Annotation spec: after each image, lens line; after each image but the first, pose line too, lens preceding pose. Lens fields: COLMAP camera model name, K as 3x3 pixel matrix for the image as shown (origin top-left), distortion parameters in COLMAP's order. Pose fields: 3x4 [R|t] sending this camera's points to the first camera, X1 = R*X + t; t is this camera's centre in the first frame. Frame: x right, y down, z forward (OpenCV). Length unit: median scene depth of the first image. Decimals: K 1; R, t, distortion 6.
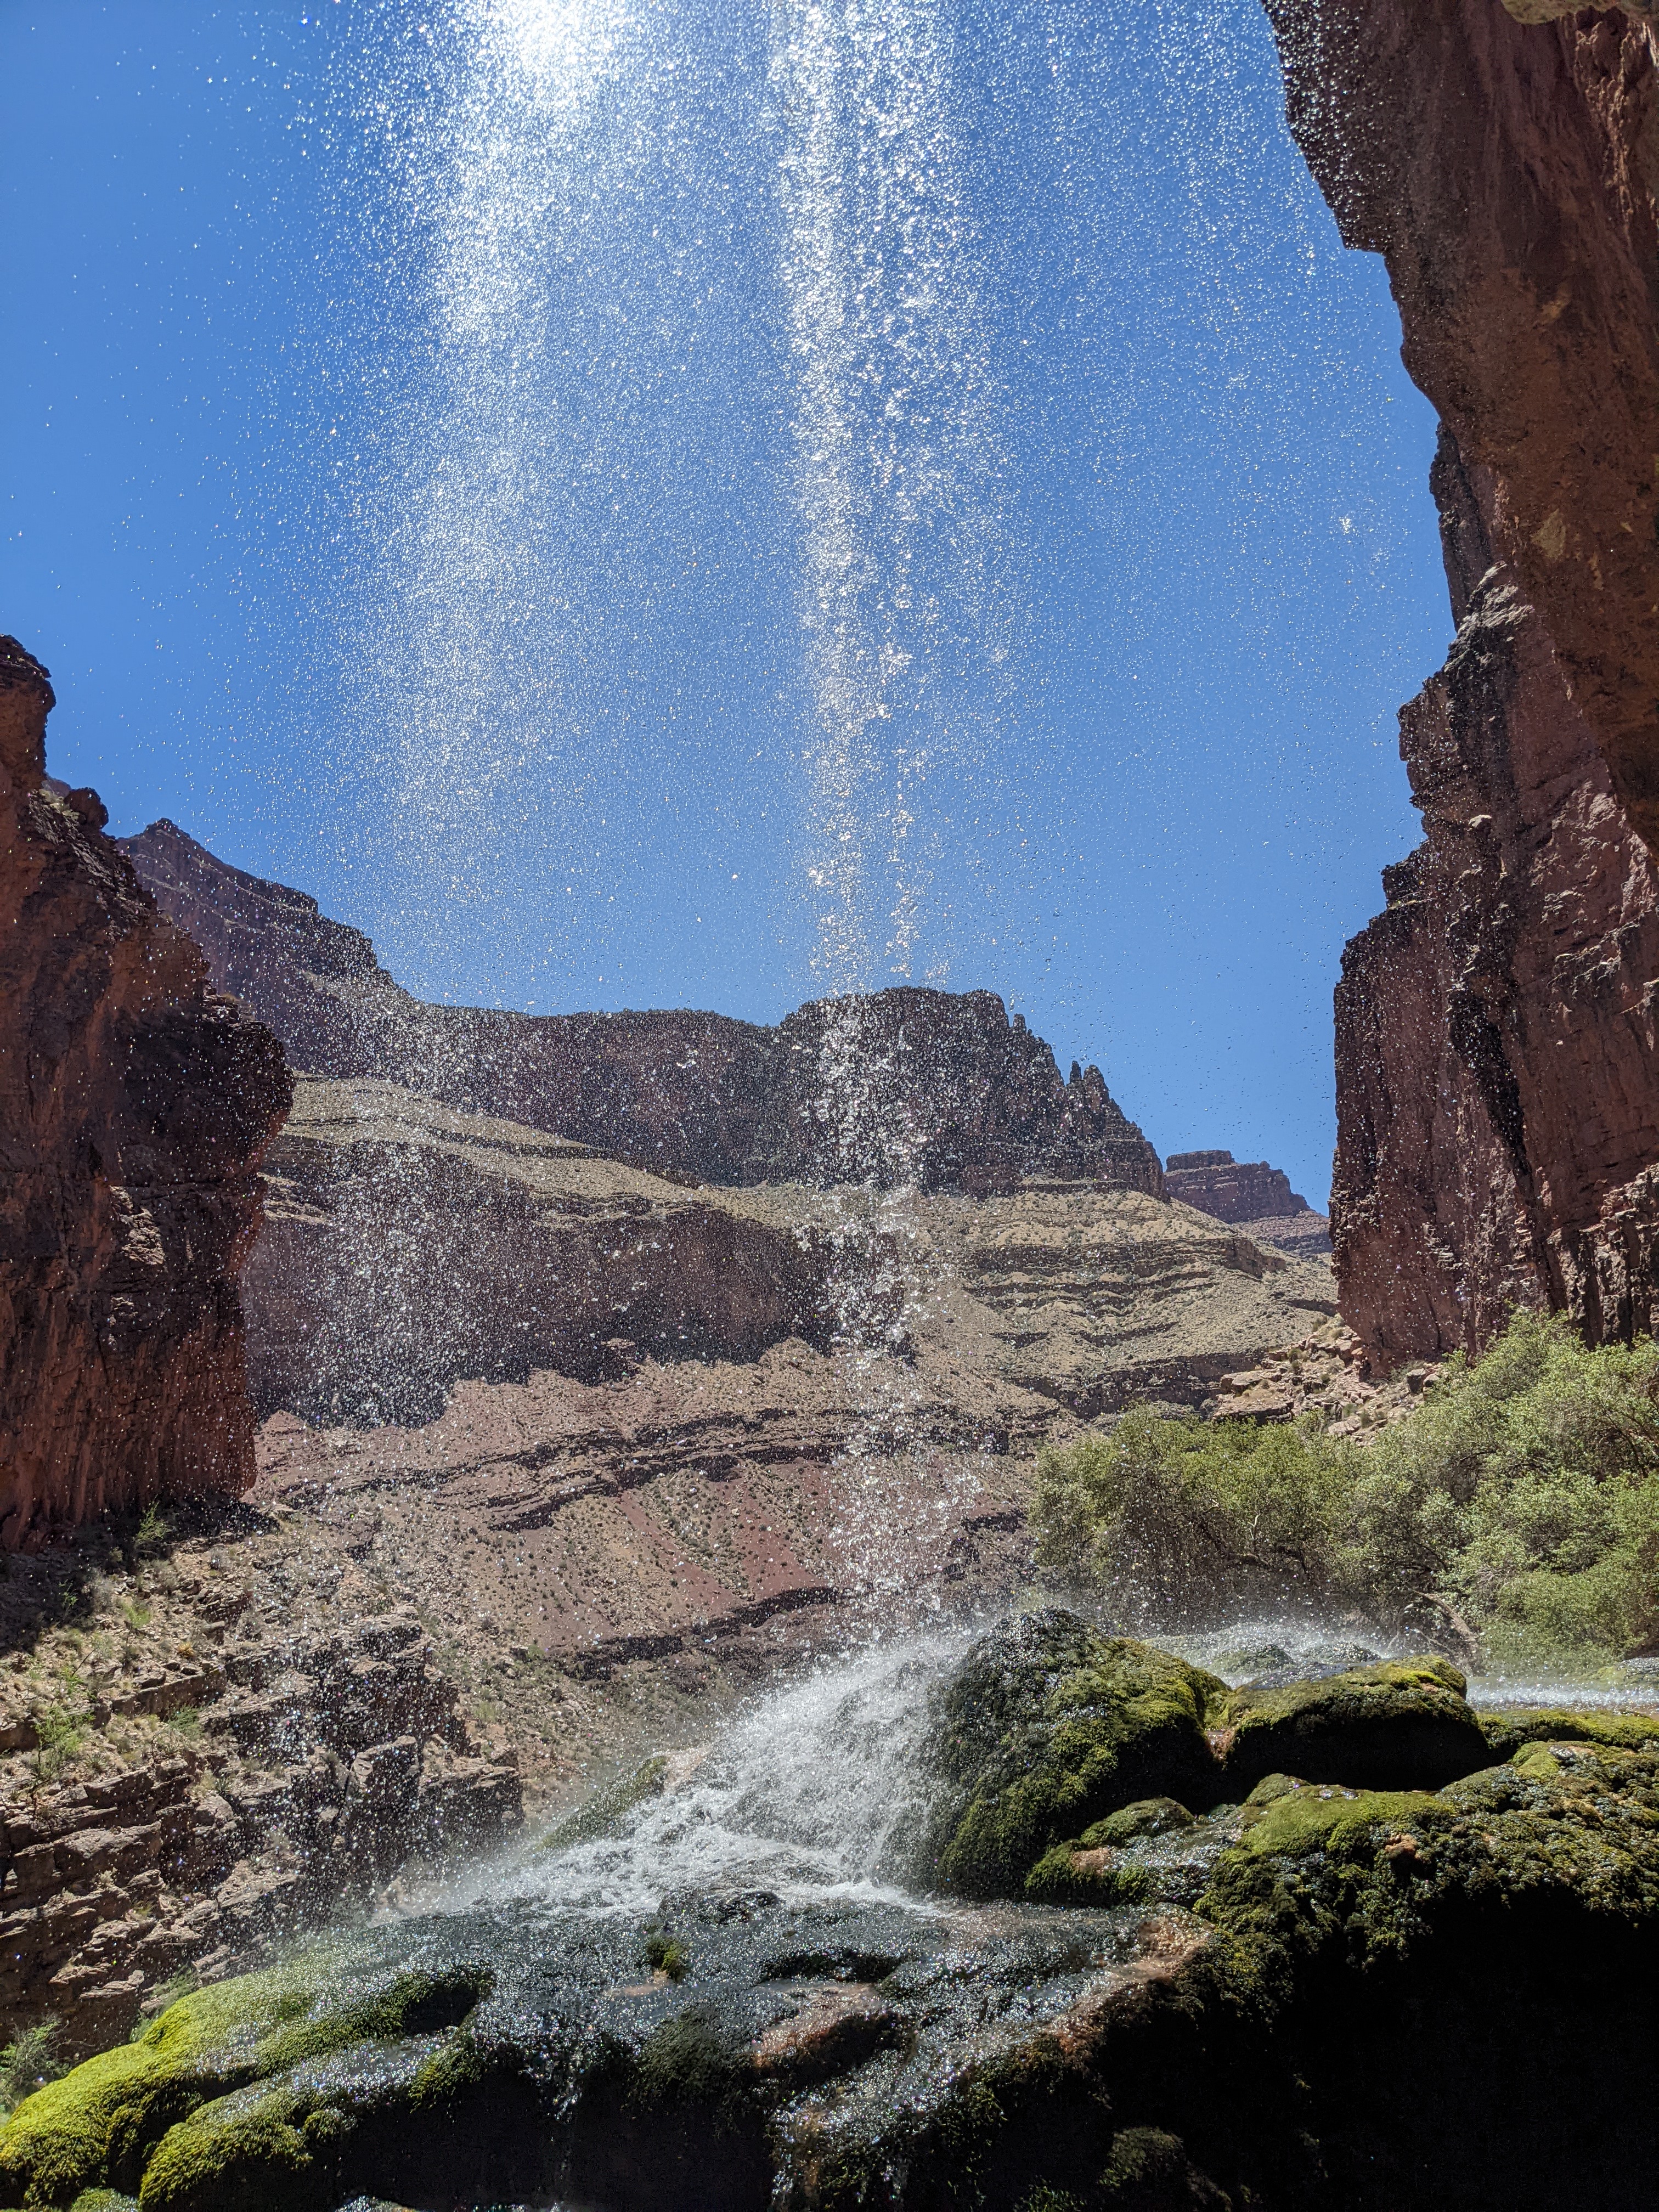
lens RADIAL K [[1775.7, 0, 829.3], [0, 1775.7, 1117.4], [0, 0, 1]] dist [0.044317, -0.084347]
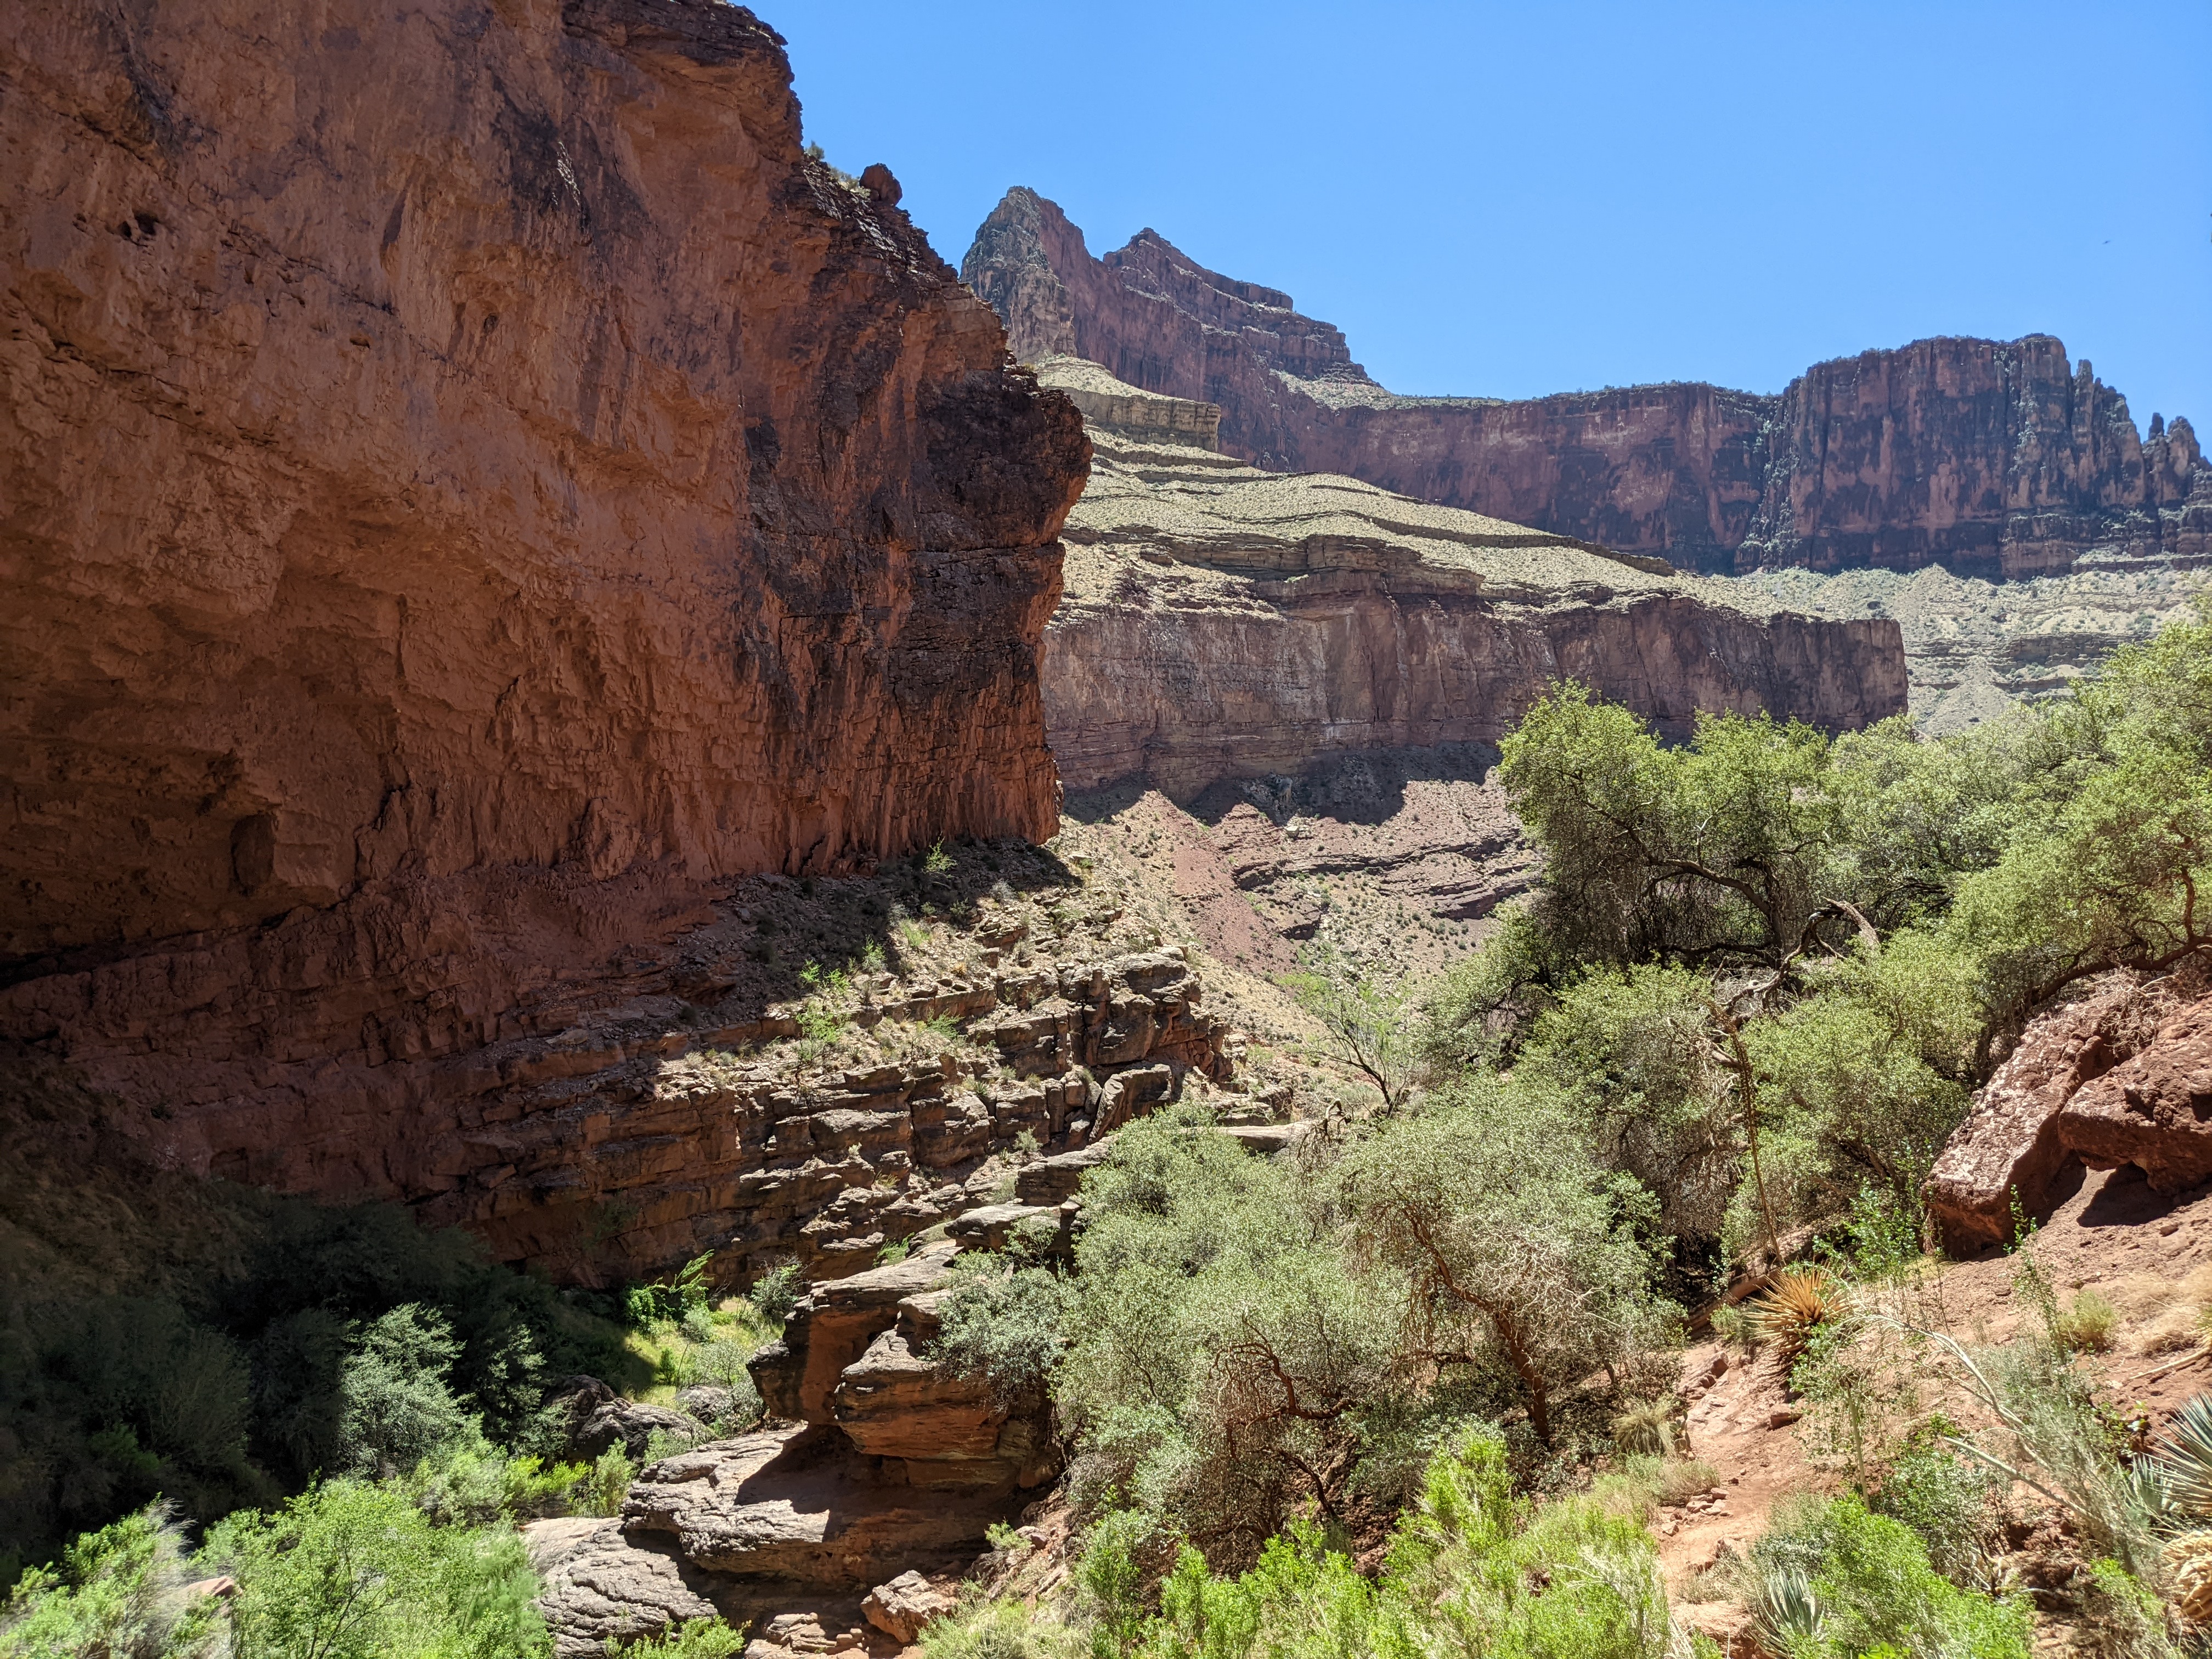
lens RADIAL K [[1775.7, 0, 1115.6], [0, 1775.7, 829.3], [0, 0, 1]] dist [0.044317, -0.084347]
pose [[0.916079, 0.028207, -0.400005, 0.101676], [0.039417, 0.986358, 0.159826, 0.027329], [0.399056, -0.162180, 0.902470, 0.043774]]
